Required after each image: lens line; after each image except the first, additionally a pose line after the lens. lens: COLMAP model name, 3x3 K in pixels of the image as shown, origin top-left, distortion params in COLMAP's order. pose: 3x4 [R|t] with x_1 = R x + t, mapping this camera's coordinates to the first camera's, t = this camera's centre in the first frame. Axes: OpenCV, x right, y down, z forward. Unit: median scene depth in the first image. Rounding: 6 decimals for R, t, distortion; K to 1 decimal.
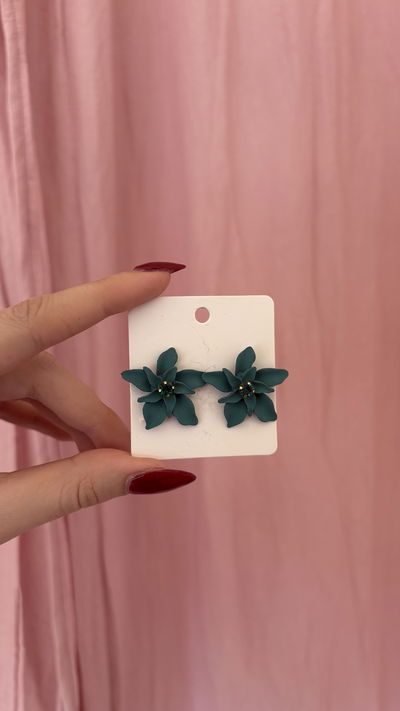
lens RADIAL K [[536.6, 0, 193.3], [0, 536.6, 353.8], [0, 0, 1]] dist [-0.006202, -0.003970]
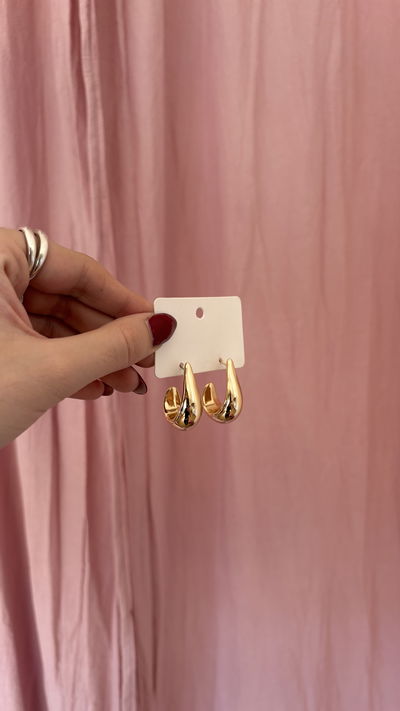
lens RADIAL K [[552.8, 0, 207.2], [0, 552.8, 358.9], [0, 0, 1]] dist [0.004272, 0.000639]
pose [[0.999915, 0.012780, 0.002697, -0.045425], [-0.012849, 0.999546, 0.027271, 0.020929], [-0.002347, -0.027303, 0.999624, -0.316159]]
